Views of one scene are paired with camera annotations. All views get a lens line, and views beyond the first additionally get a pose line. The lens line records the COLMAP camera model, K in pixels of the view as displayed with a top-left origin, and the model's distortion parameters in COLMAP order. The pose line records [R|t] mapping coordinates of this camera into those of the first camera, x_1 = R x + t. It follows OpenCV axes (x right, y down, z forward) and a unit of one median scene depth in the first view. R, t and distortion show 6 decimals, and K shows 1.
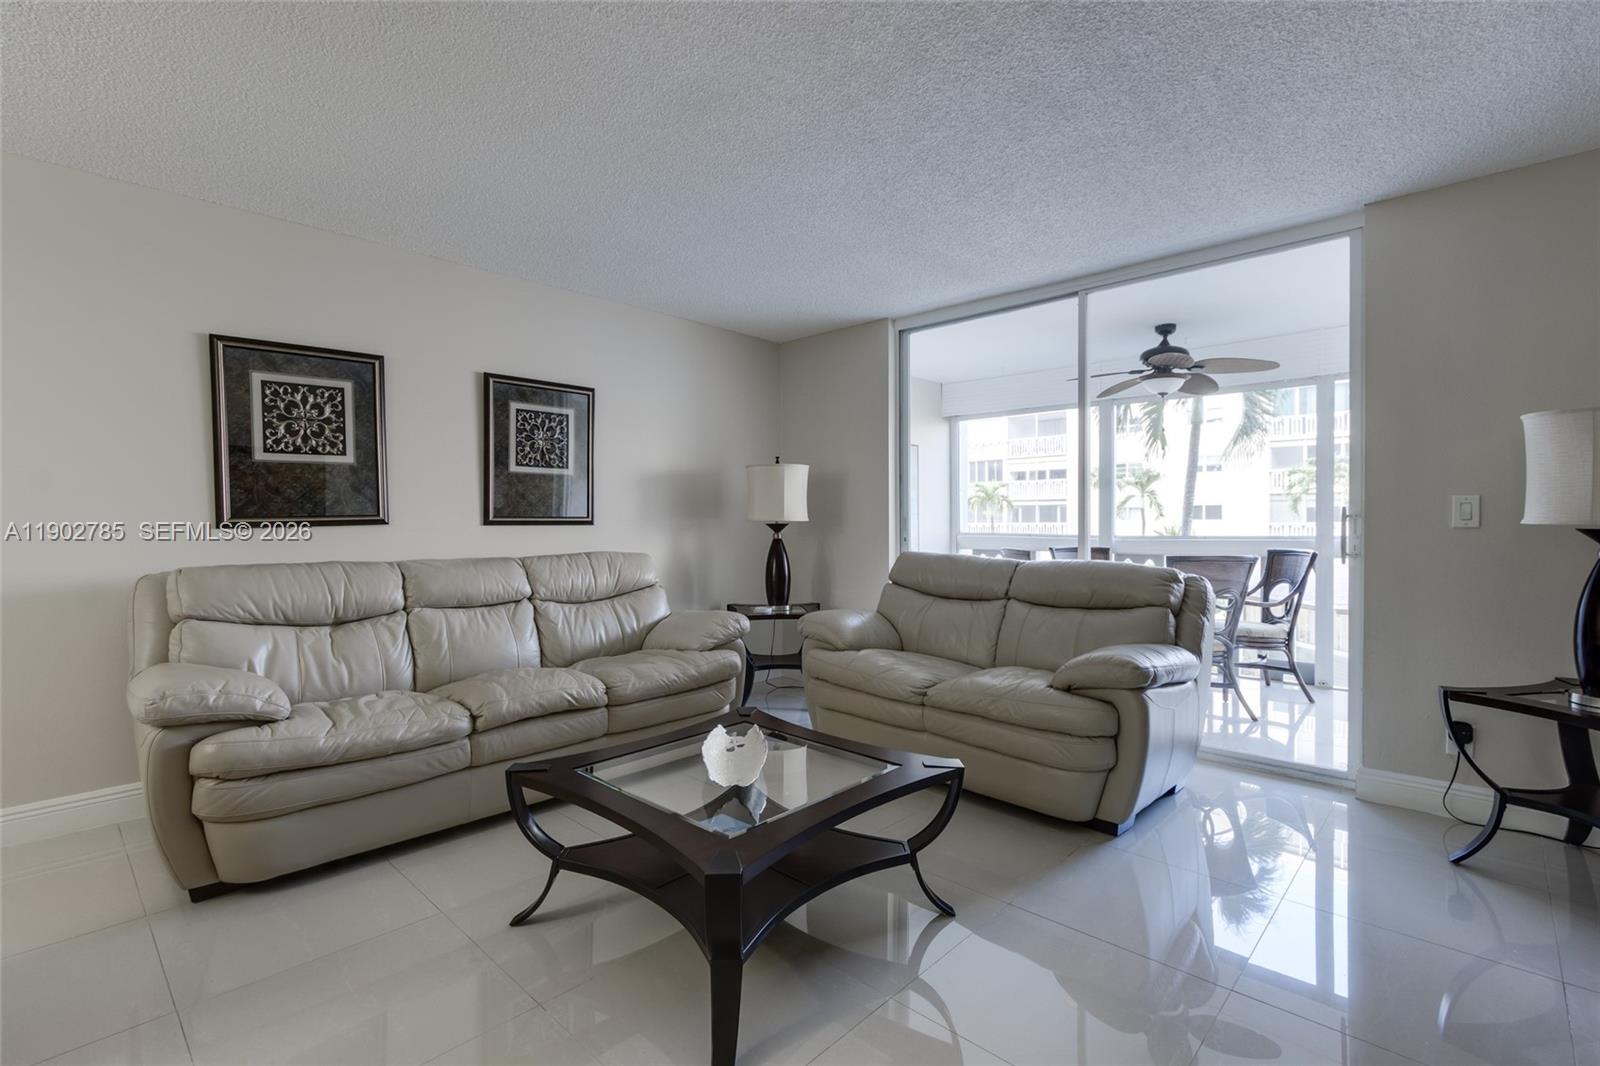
lens RADIAL K [[727.8, 0, 787.9], [0, 727.8, 532.3], [0, 0, 1]] dist [-0.007251, -0.000215]
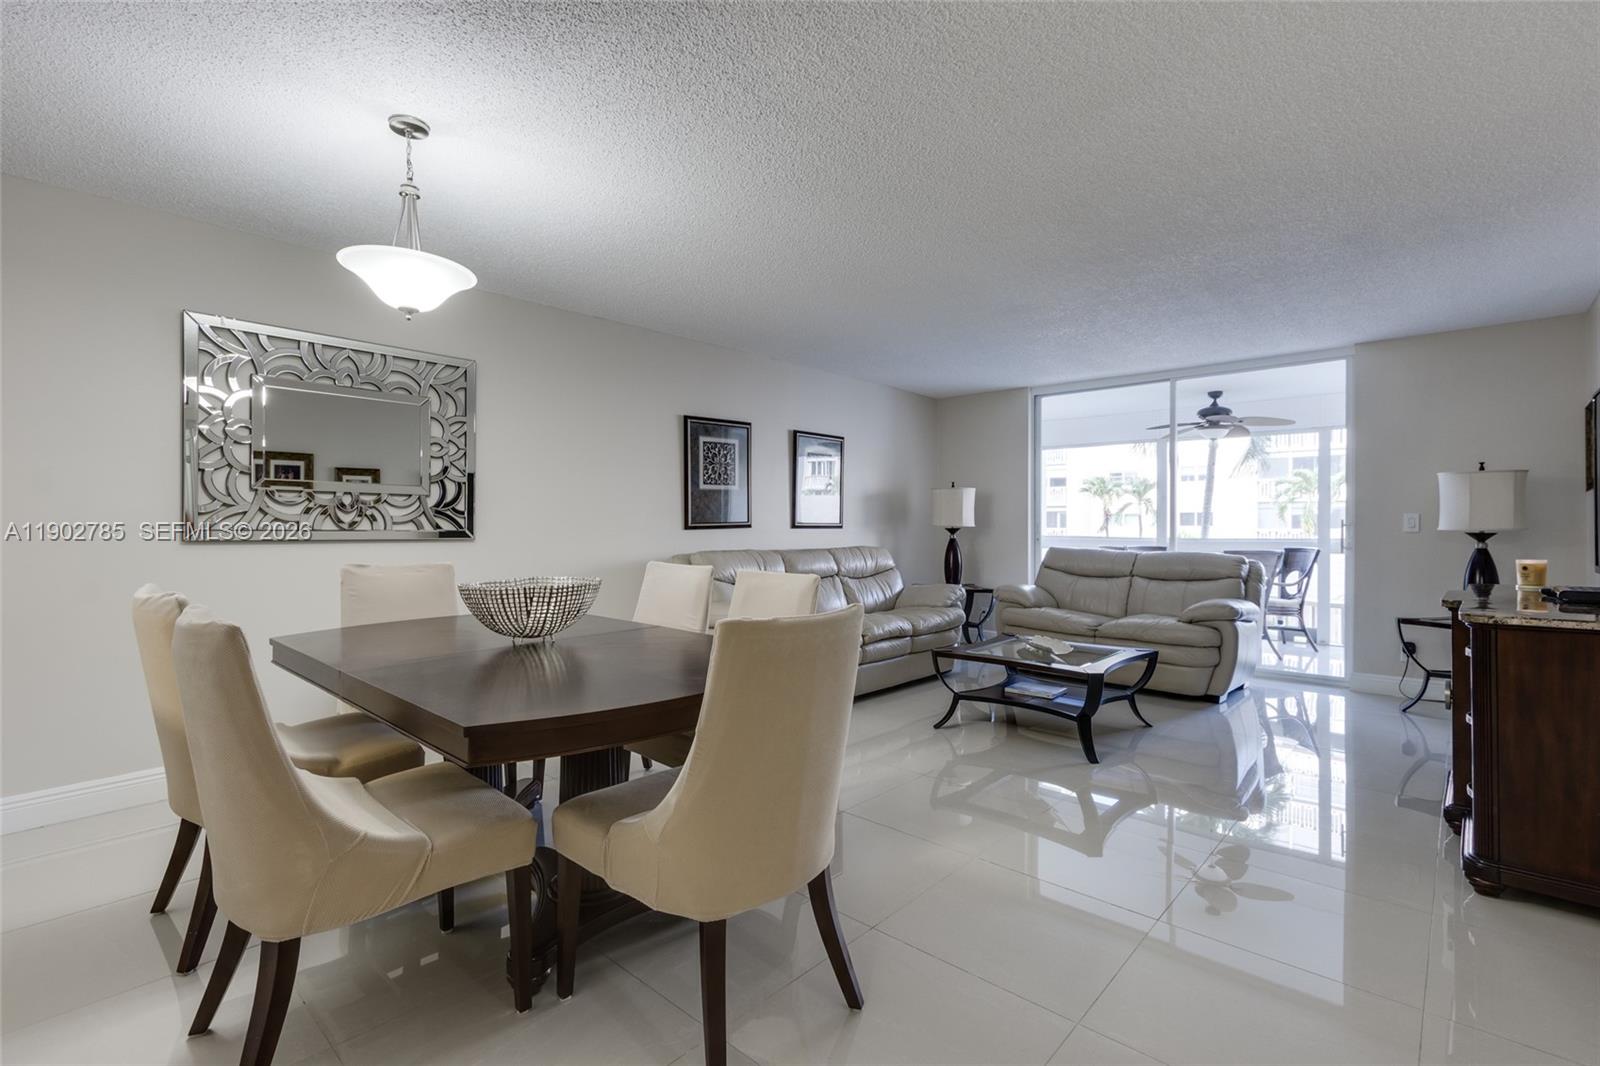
lens RADIAL K [[727.8, 0, 783.8], [0, 727.8, 533.7], [0, 0, 1]] dist [-0.007251, -0.000215]
pose [[0.999891, 0.003160, 0.014399, -0.329337], [-0.003087, 0.999982, -0.005085, 0.006329], [-0.014415, 0.005040, 0.999883, -0.394867]]
